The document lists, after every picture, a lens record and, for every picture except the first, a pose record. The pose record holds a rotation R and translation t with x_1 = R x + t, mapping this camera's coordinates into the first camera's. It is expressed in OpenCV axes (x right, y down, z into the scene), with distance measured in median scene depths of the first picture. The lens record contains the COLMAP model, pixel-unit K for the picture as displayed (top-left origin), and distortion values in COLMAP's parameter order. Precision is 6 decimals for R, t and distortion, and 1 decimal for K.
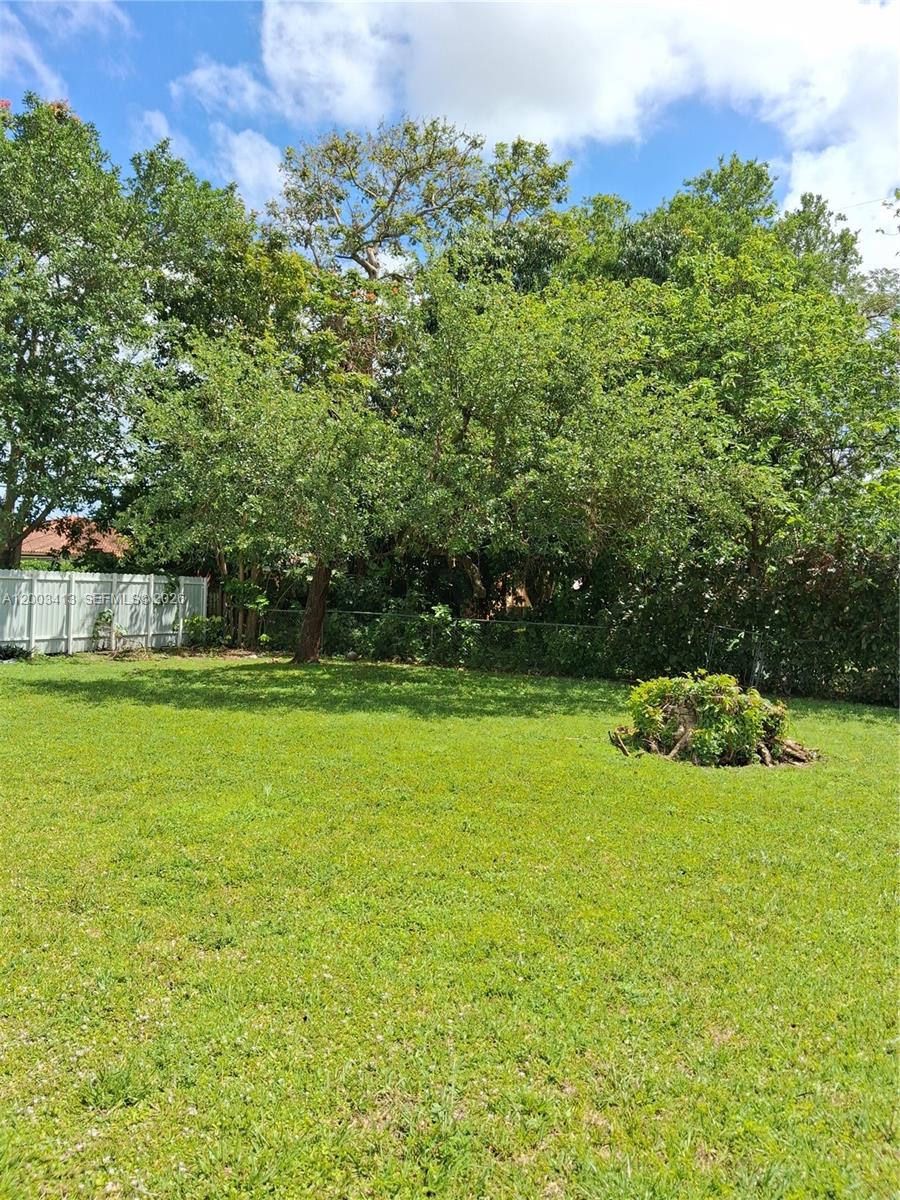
lens RADIAL K [[929.7, 0, 450.0], [0, 929.7, 600.0], [0, 0, 1]] dist [0.223200, -0.667392]
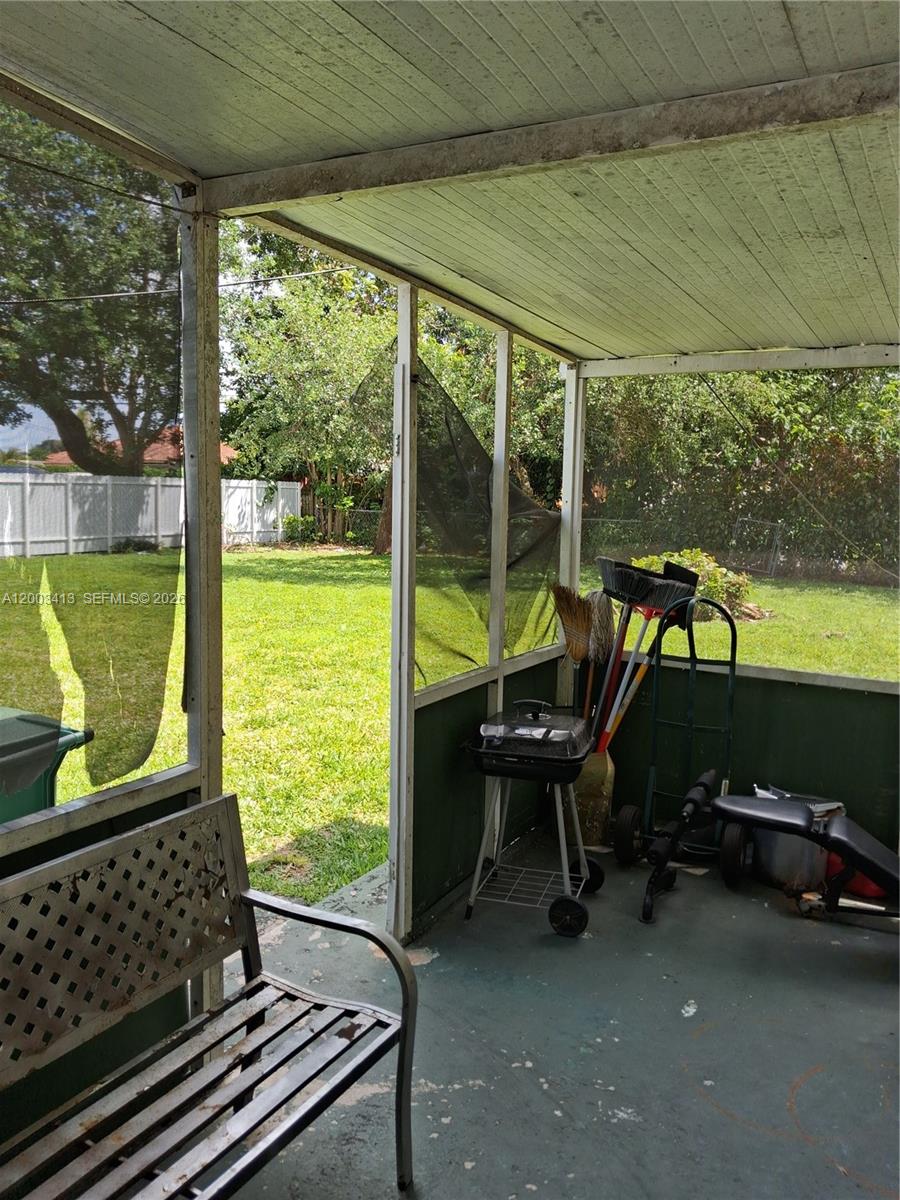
lens RADIAL K [[929.7, 0, 450.0], [0, 929.7, 600.0], [0, 0, 1]] dist [0.223200, -0.667392]
pose [[0.995176, 0.000166, -0.098110, 0.043504], [0.009895, 0.994729, 0.102059, 0.004947], [0.097610, -0.102537, 0.989928, -0.158512]]
